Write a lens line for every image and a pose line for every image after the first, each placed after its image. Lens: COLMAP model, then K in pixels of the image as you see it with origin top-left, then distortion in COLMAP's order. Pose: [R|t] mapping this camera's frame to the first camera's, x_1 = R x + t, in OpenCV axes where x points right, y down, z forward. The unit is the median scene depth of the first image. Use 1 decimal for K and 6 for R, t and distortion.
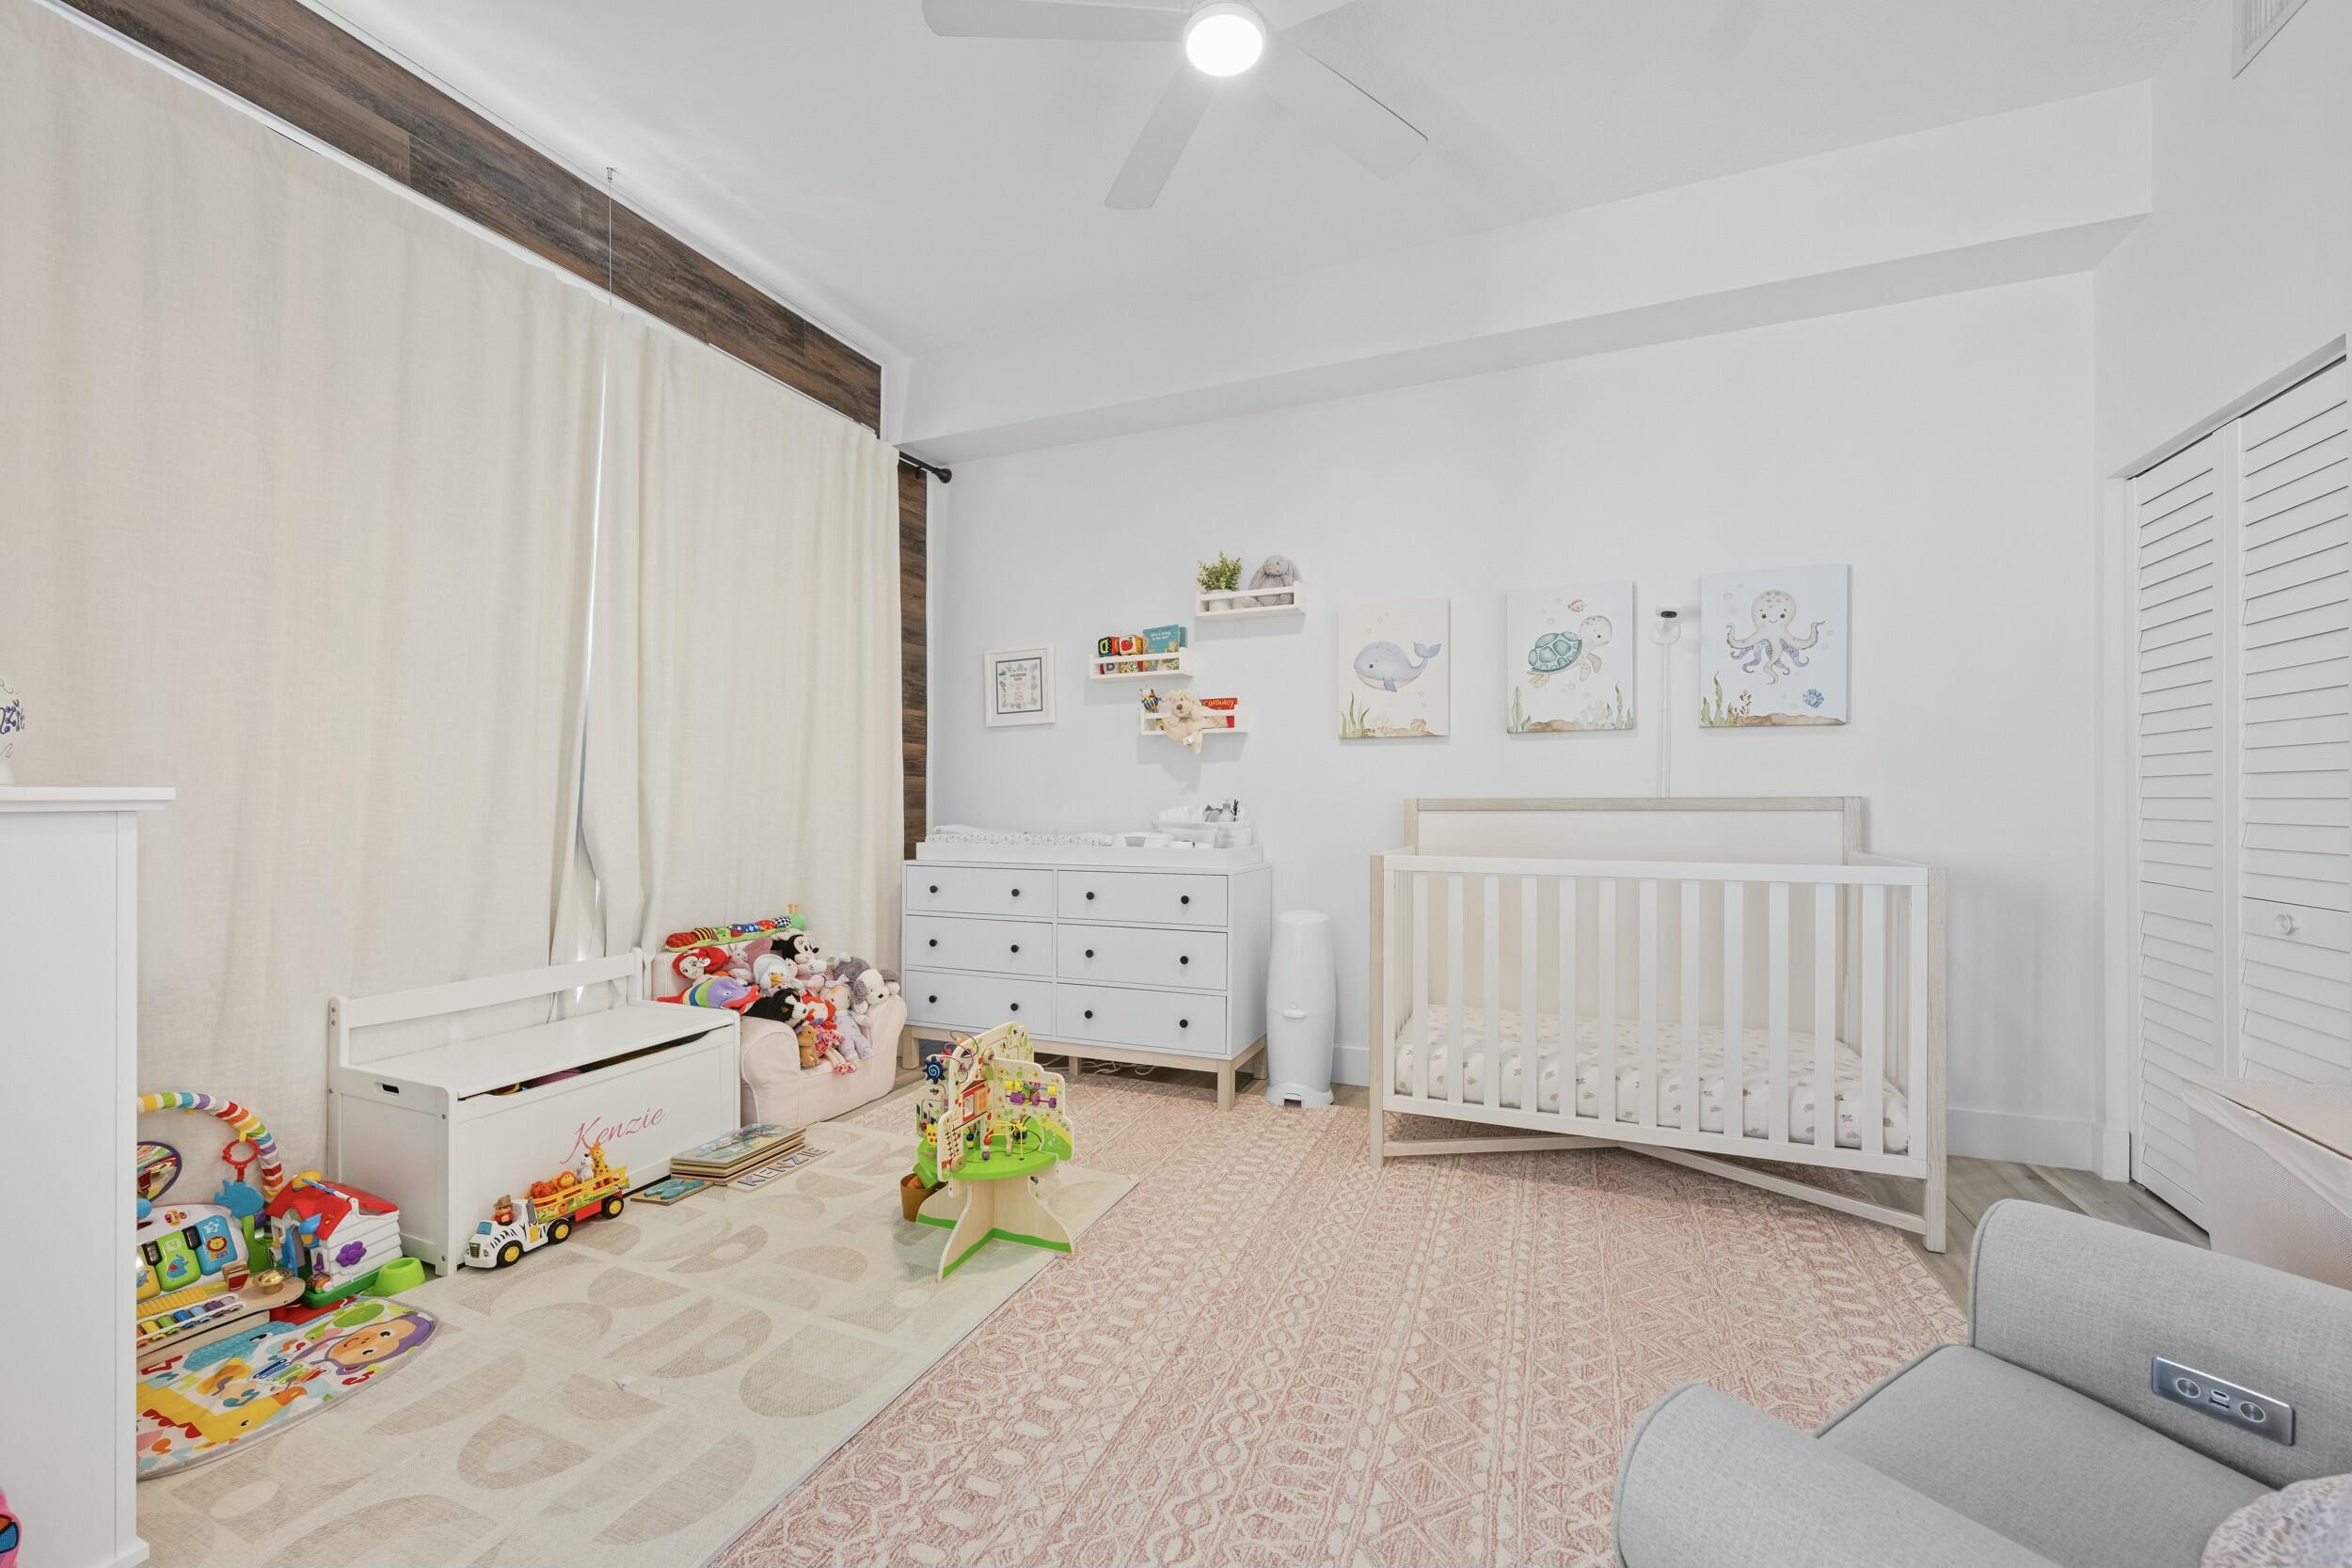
lens RADIAL K [[955.2, 0, 1178.1], [0, 955.2, 796.5], [0, 0, 1]] dist [-0.000845, -0.000268]
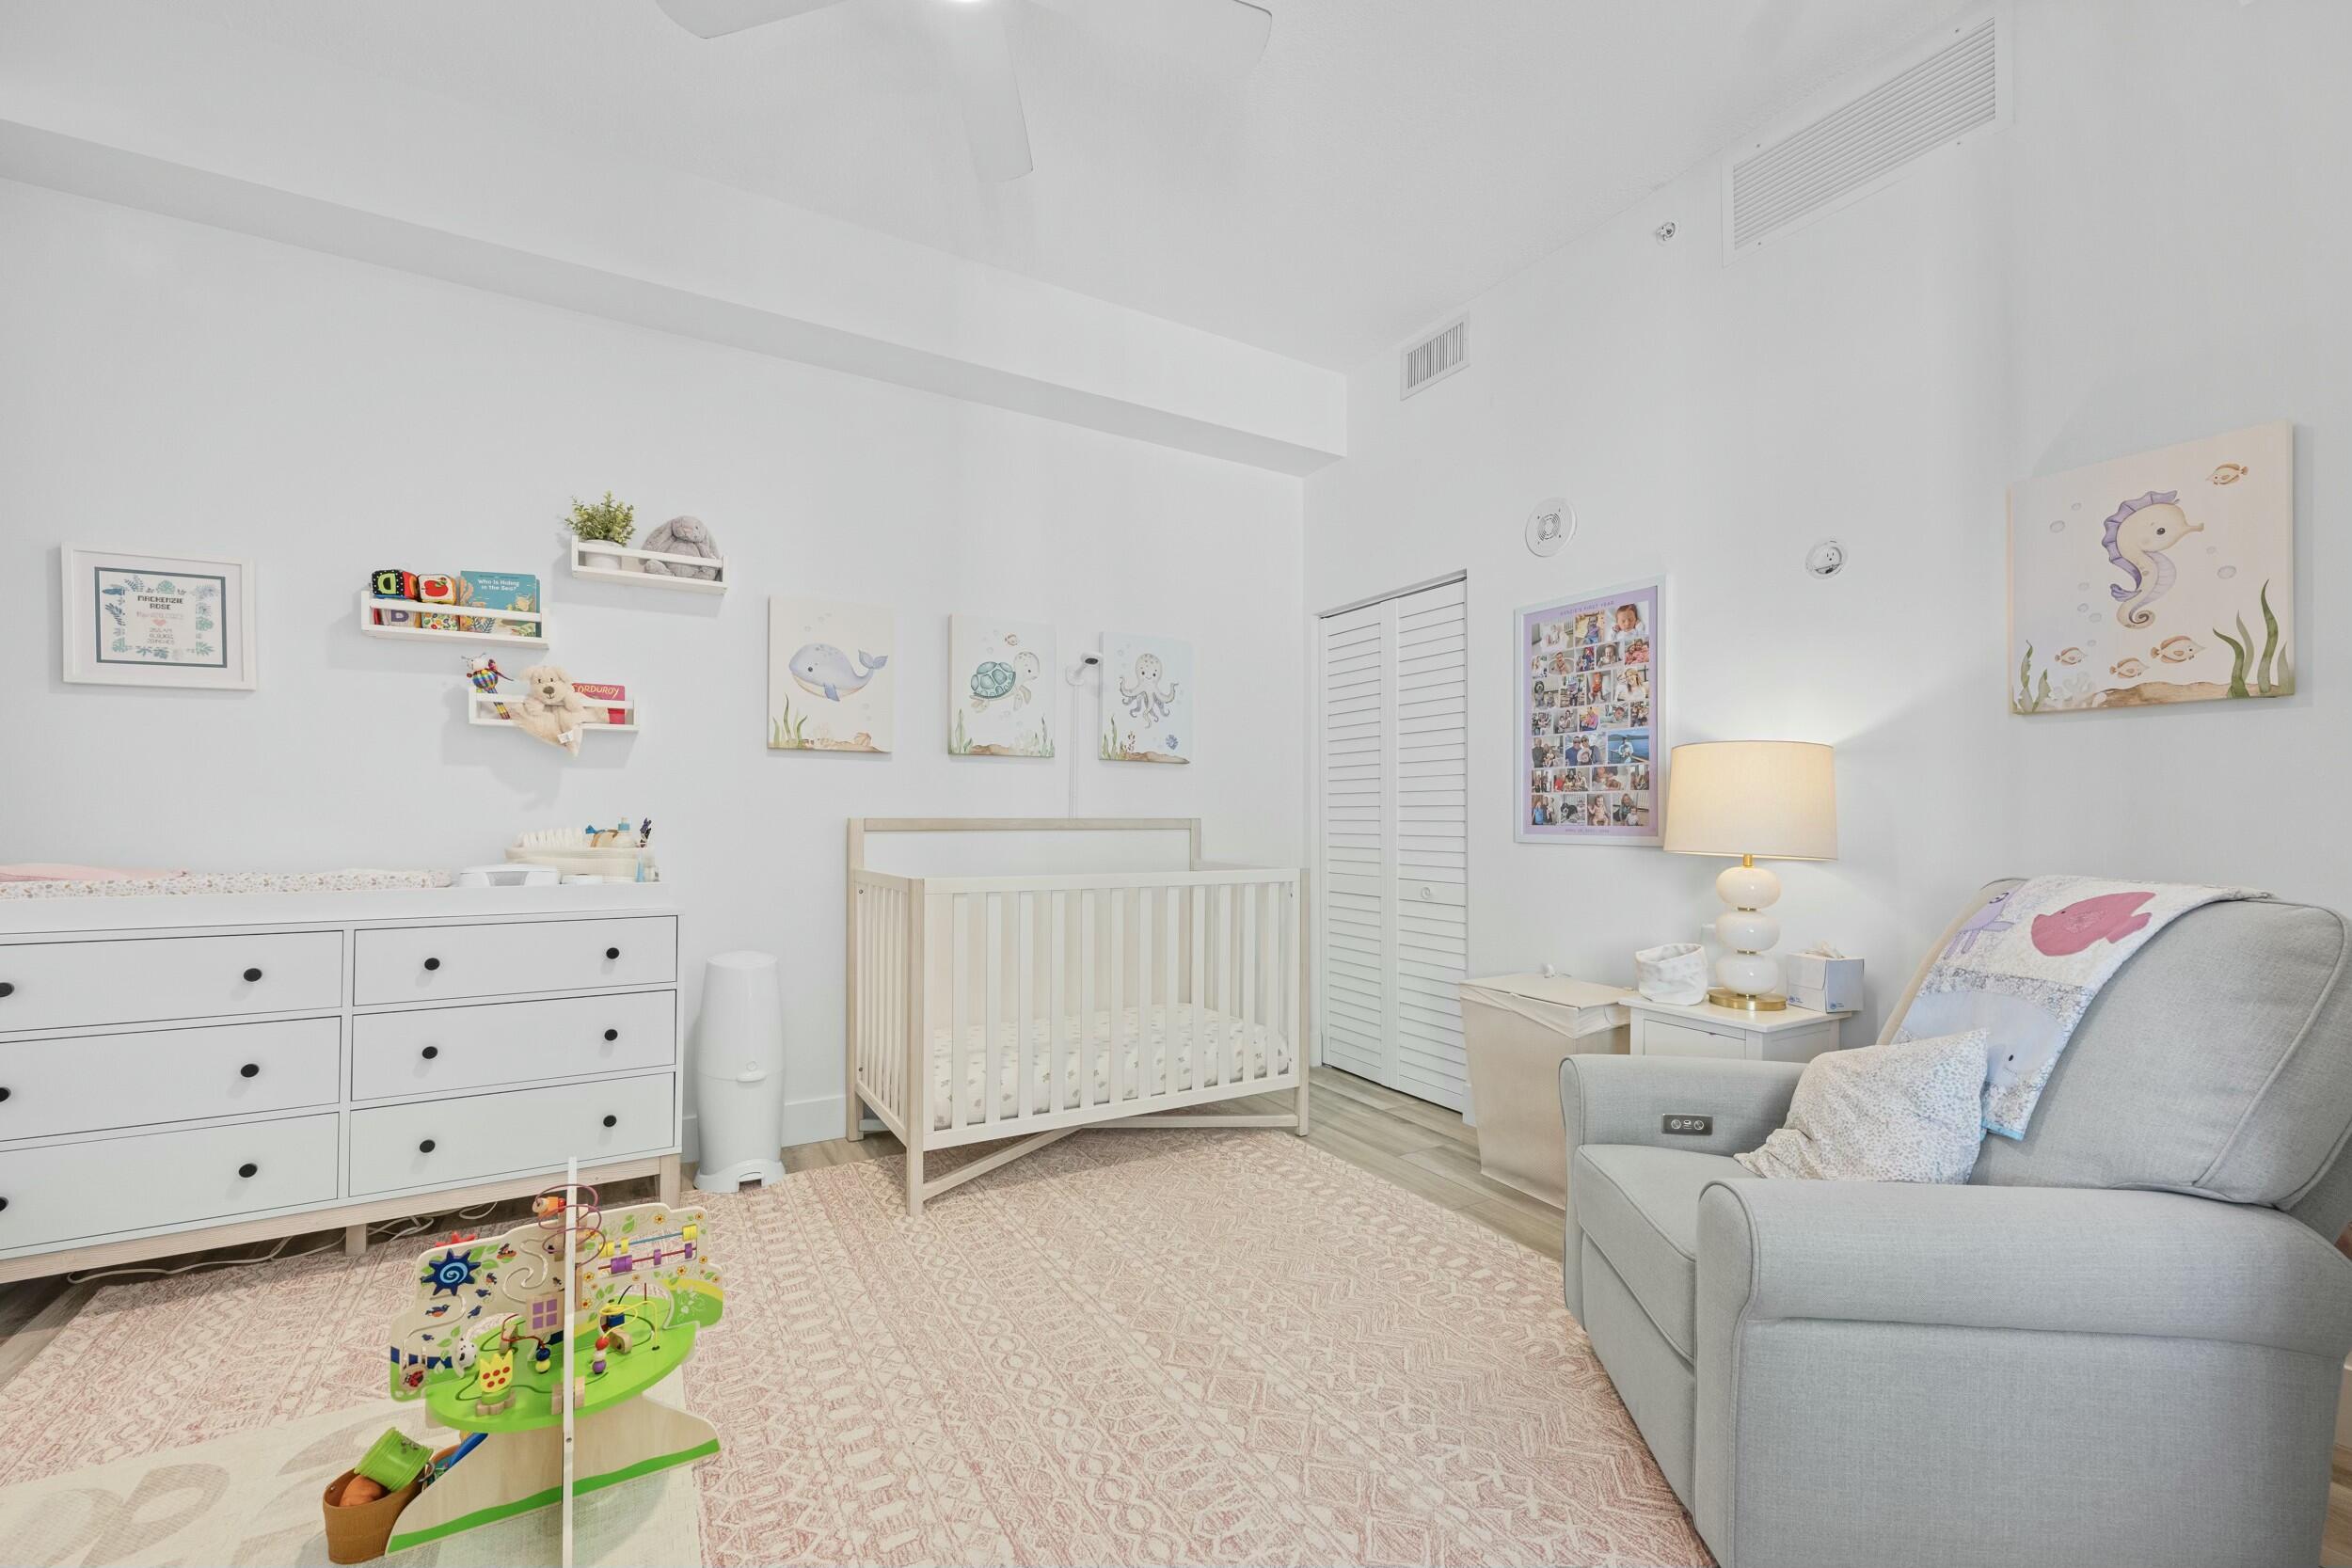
lens RADIAL K [[955.2, 0, 1219.8], [0, 955.2, 809.4], [0, 0, 1]] dist [-0.000845, -0.000268]
pose [[0.583251, 0.012806, 0.812191, -0.318565], [-0.005816, 0.999916, -0.011589, 0.002379], [-0.812271, 0.002036, 0.583276, 0.184060]]
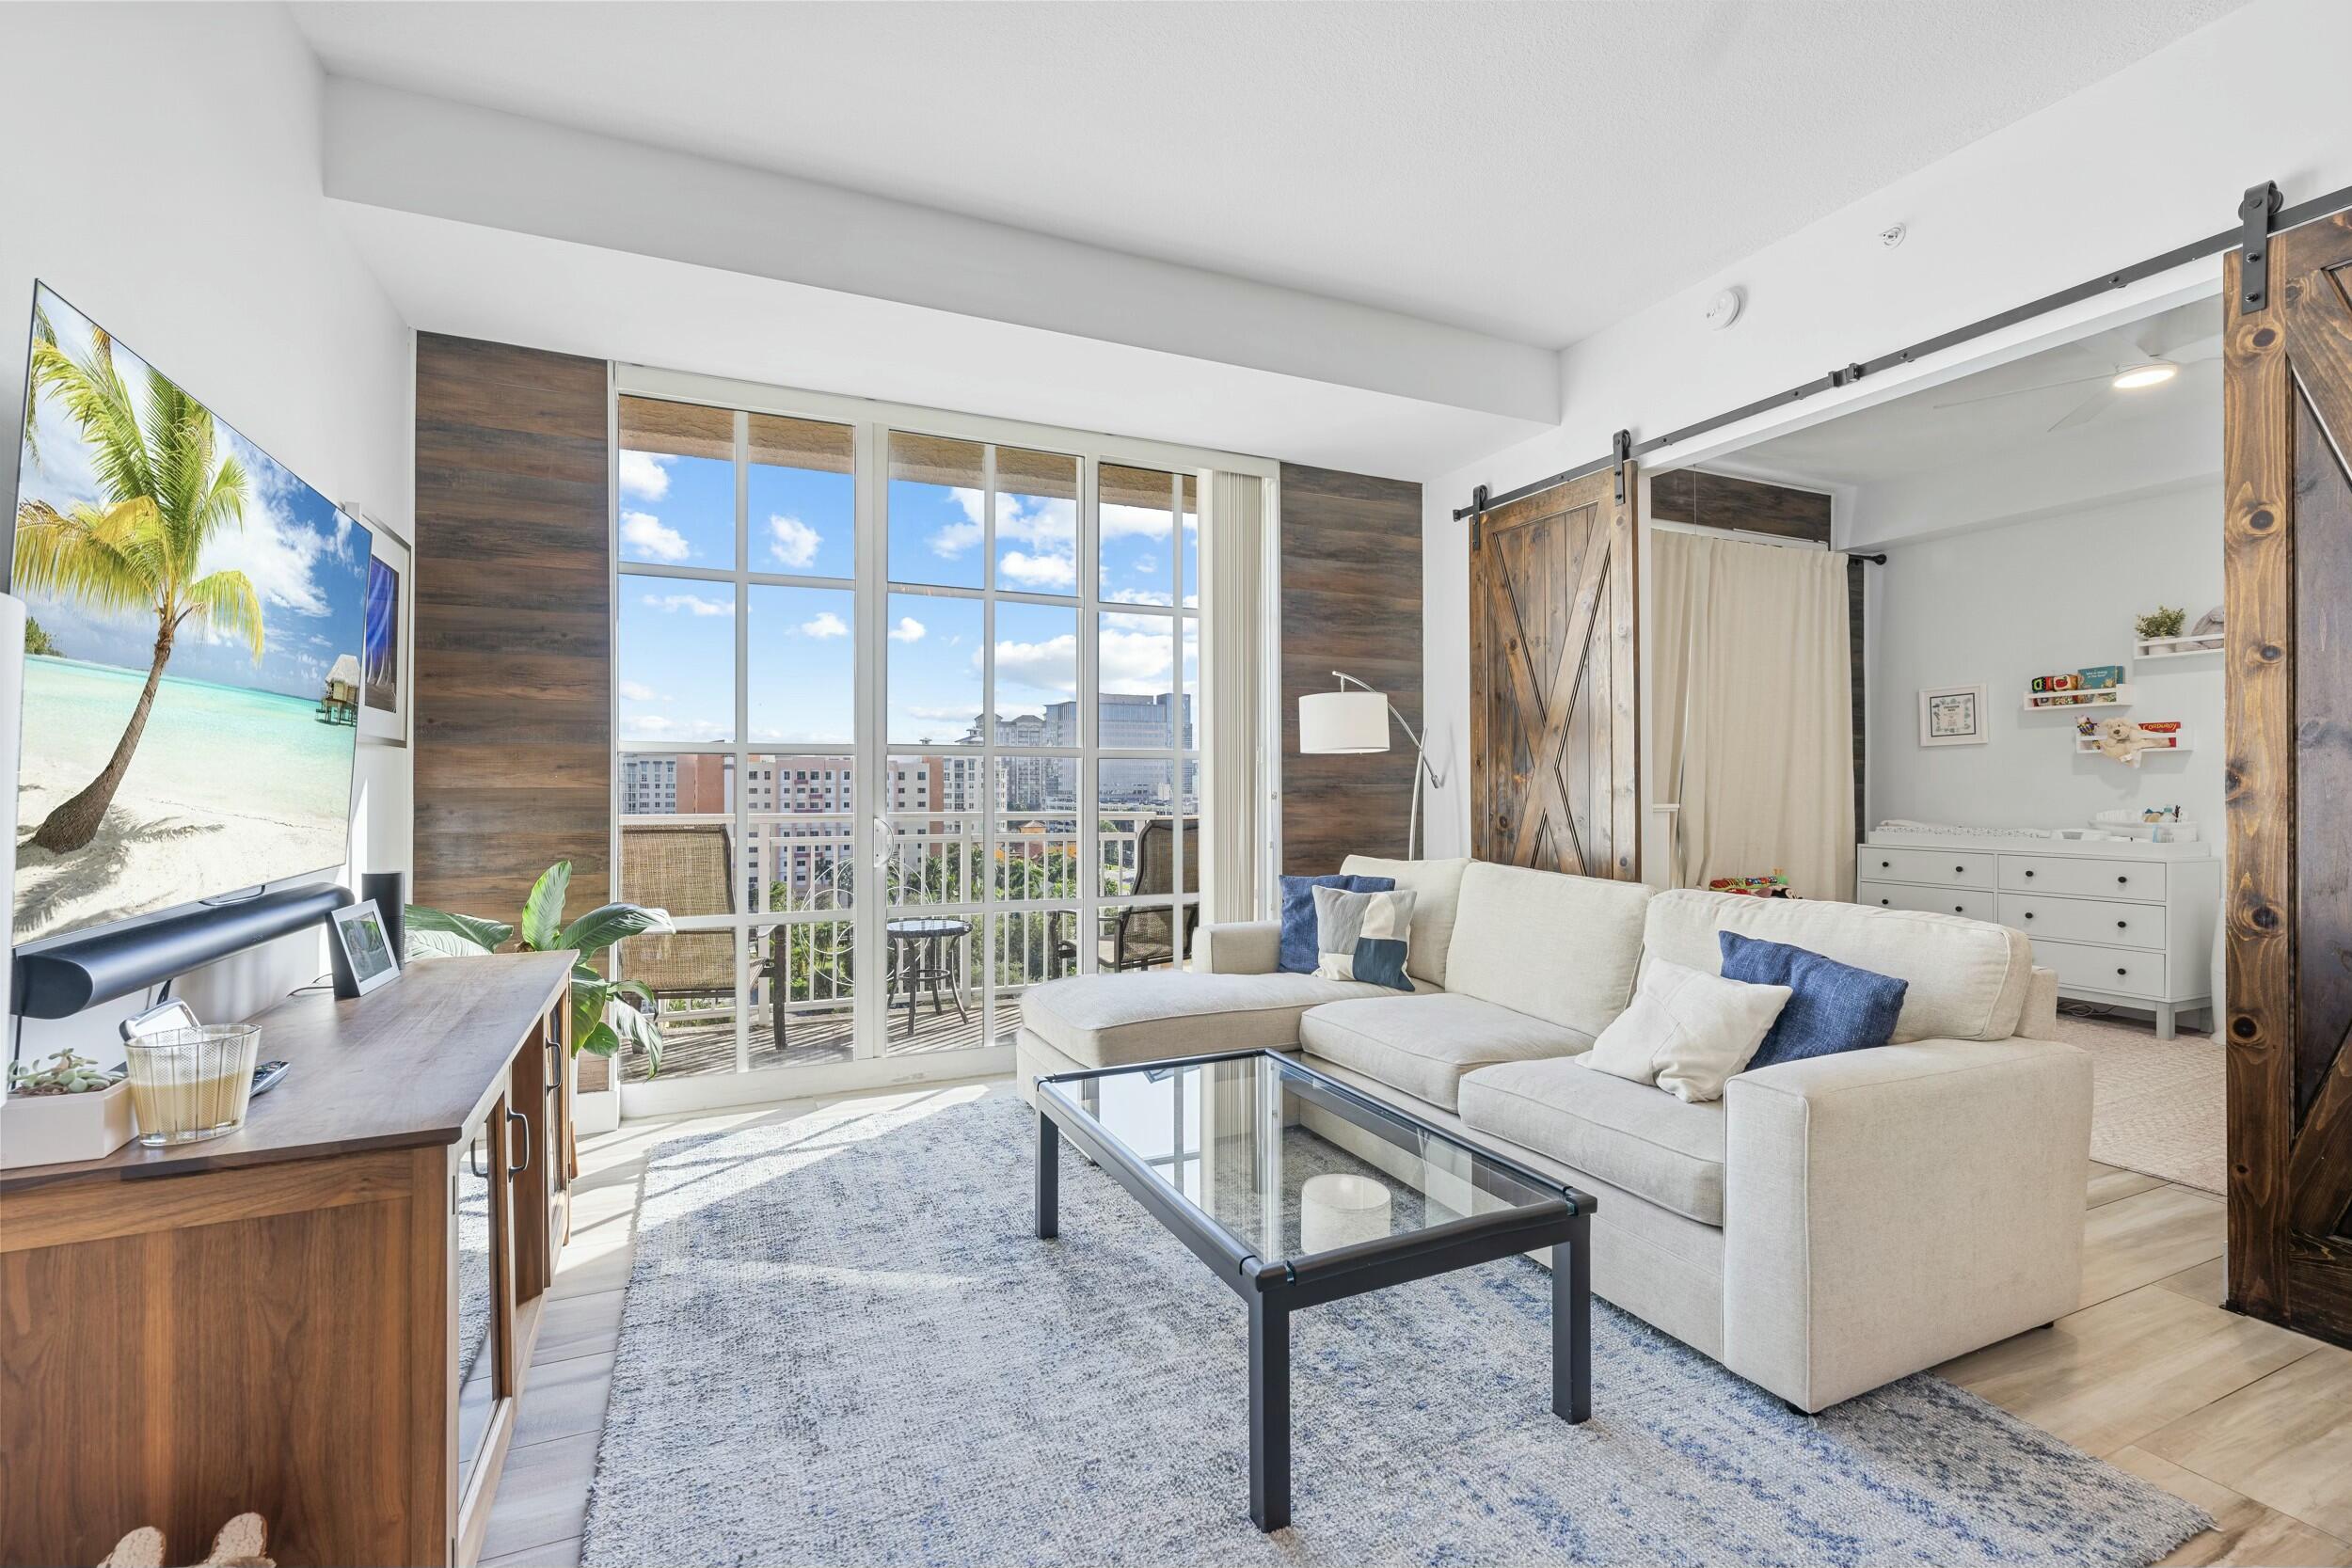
lens RADIAL K [[1092.5, 0, 1120.7], [0, 1092.5, 766.5], [0, 0, 1]] dist [0.000931, 0.000064]
pose [[0.731389, -0.006762, -0.681927, 0.026644], [-0.003214, 0.999906, -0.013361, -0.026149], [0.681952, 0.011964, 0.731299, -1.081895]]
